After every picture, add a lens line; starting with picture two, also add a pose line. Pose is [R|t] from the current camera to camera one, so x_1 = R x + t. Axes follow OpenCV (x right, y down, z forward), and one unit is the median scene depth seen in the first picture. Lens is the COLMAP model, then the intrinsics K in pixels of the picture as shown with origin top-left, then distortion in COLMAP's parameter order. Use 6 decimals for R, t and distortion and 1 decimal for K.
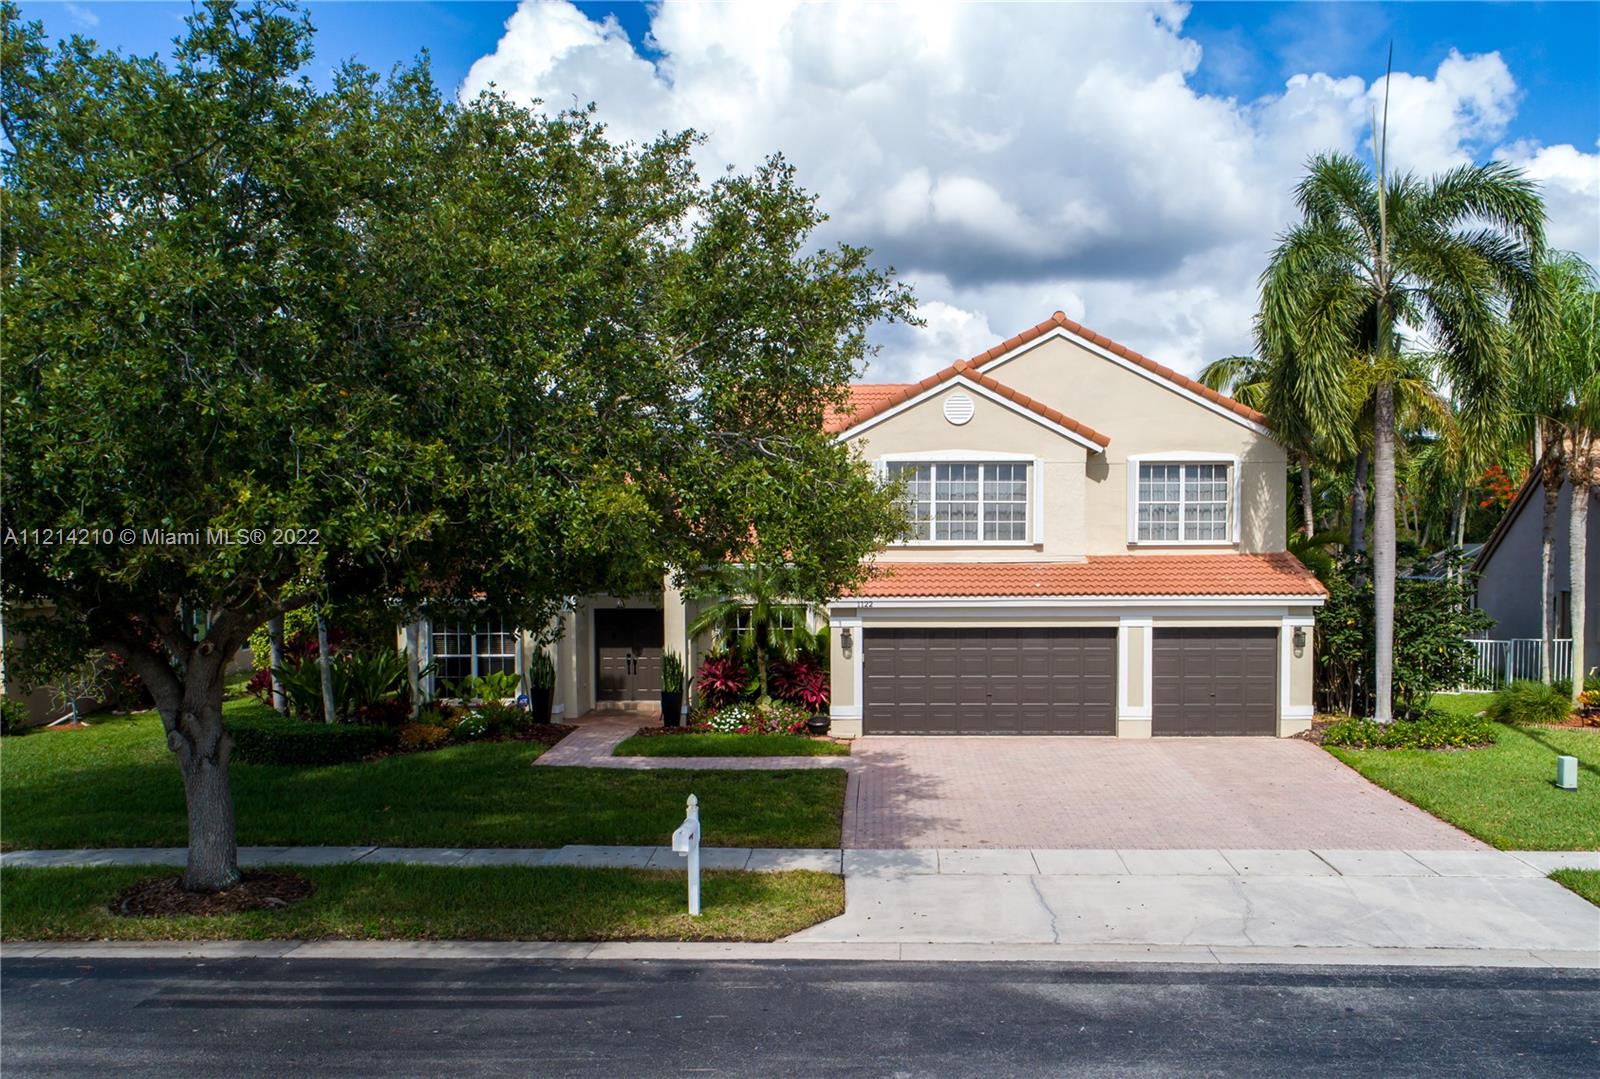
lens RADIAL K [[1189.6, 0, 802.8], [0, 1189.6, 593.0], [0, 0, 1]] dist [-0.006322, 0.002170]
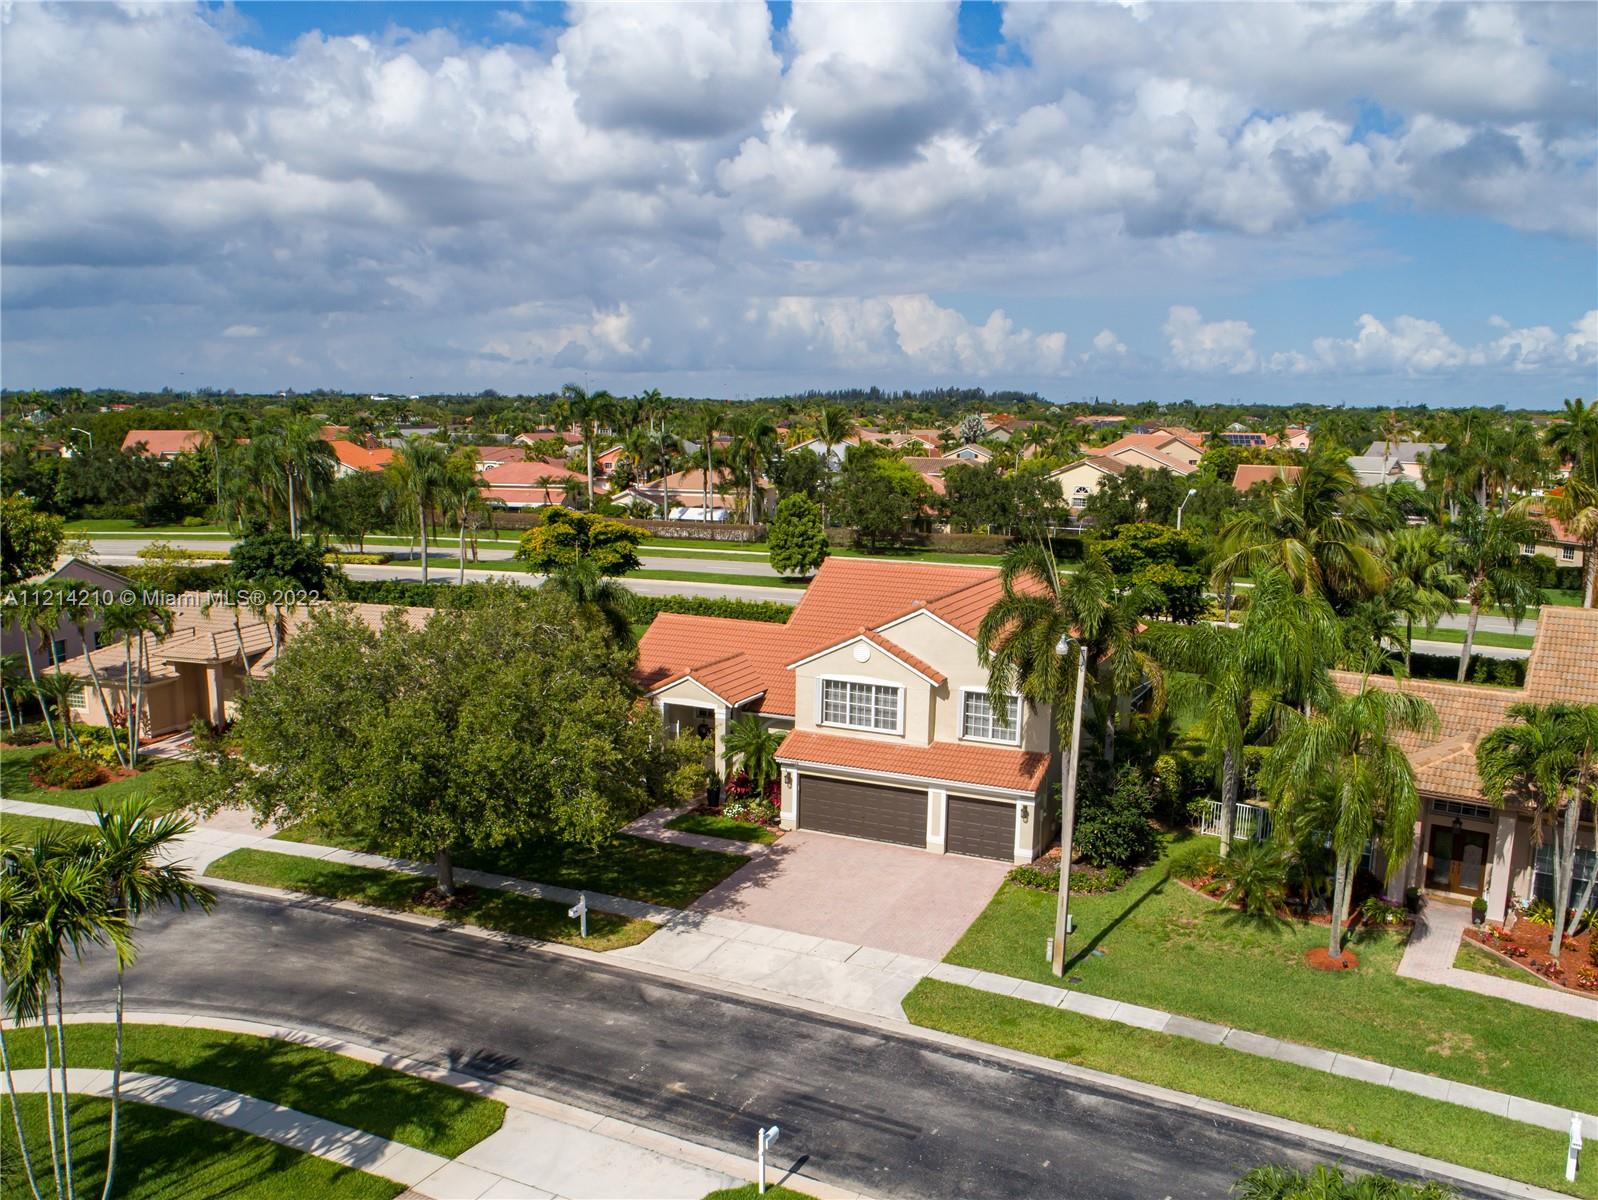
lens RADIAL K [[1253.4, 0, 799.0], [0, 1253.4, 600.0], [0, 0, 1]] dist [-0.001041, -0.000314]
pose [[0.929003, 0.071844, -0.363032, 0.751420], [-0.032184, 0.992943, 0.114144, -0.466533], [0.368670, -0.094357, 0.924759, -0.781430]]
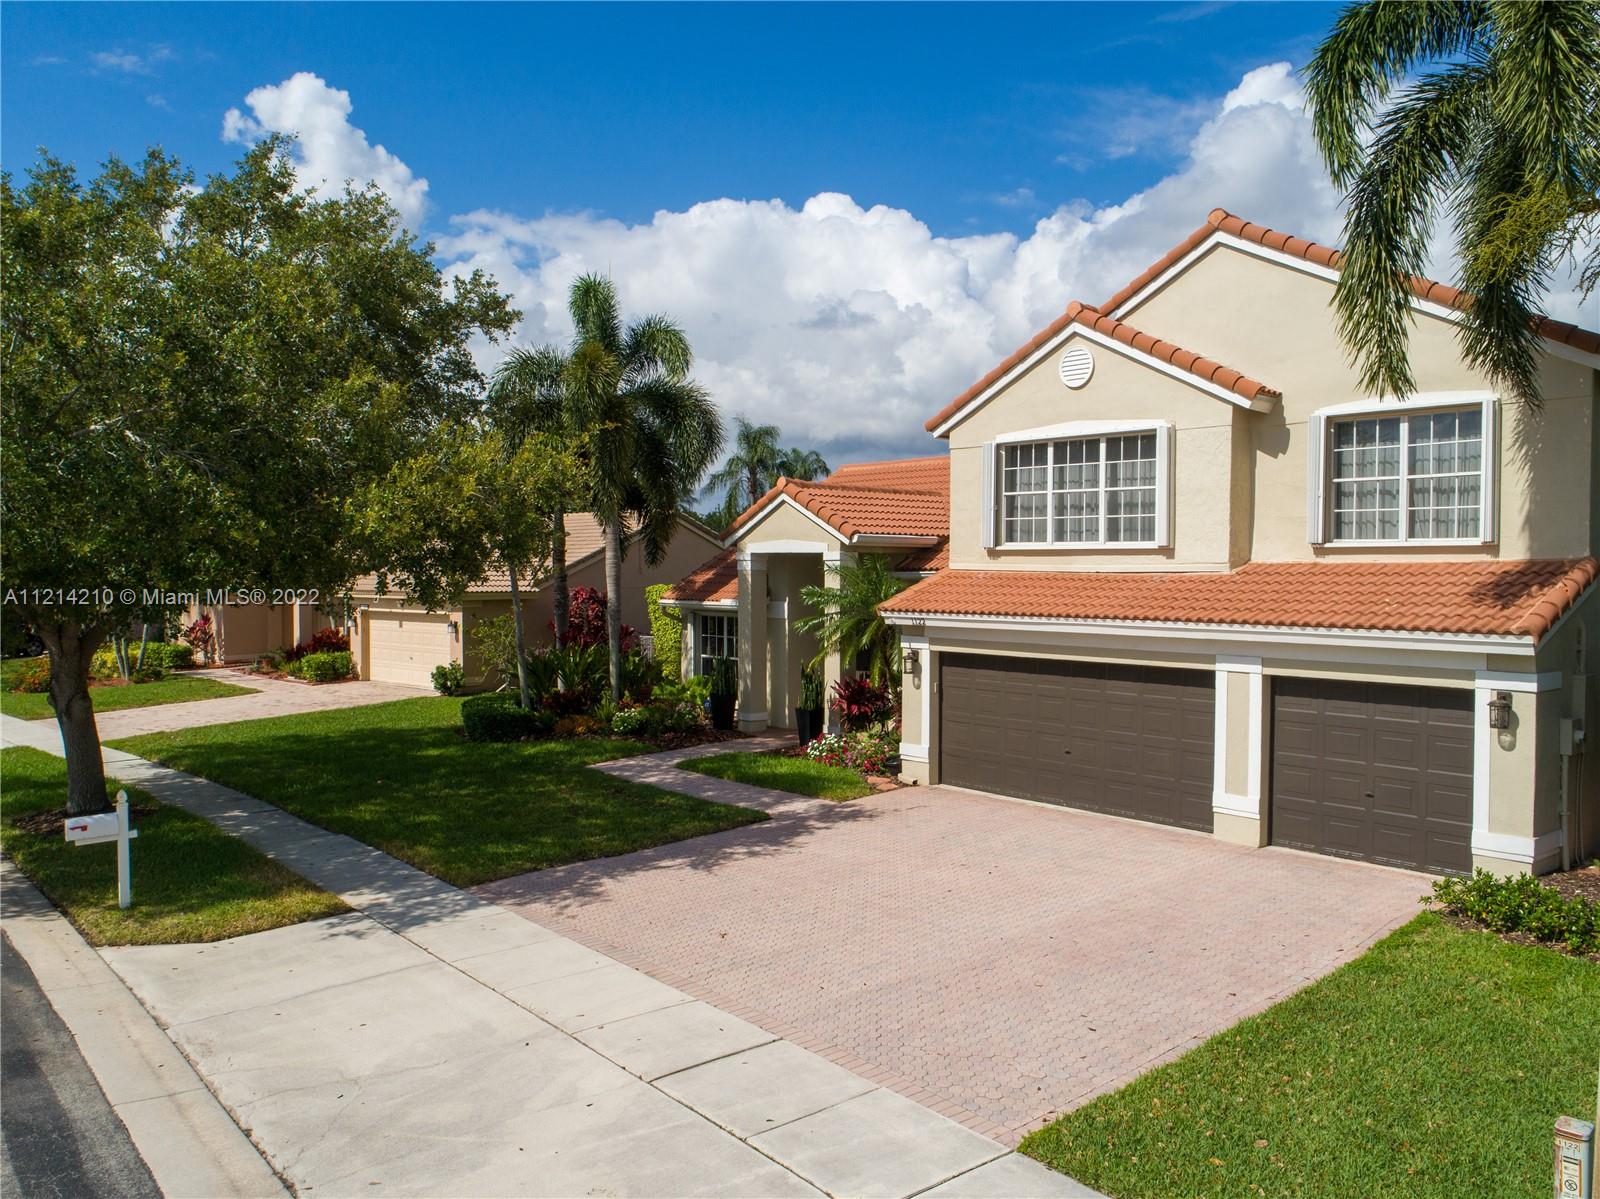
lens RADIAL K [[1175.9, 0, 833.9], [0, 1175.9, 597.4], [0, 0, 1]] dist [-0.006599, -0.002132]
pose [[0.711114, 0.024723, -0.702642, 0.578198], [-0.026408, 0.999616, 0.008446, -0.012491], [0.702581, 0.012549, 0.711493, 0.387178]]
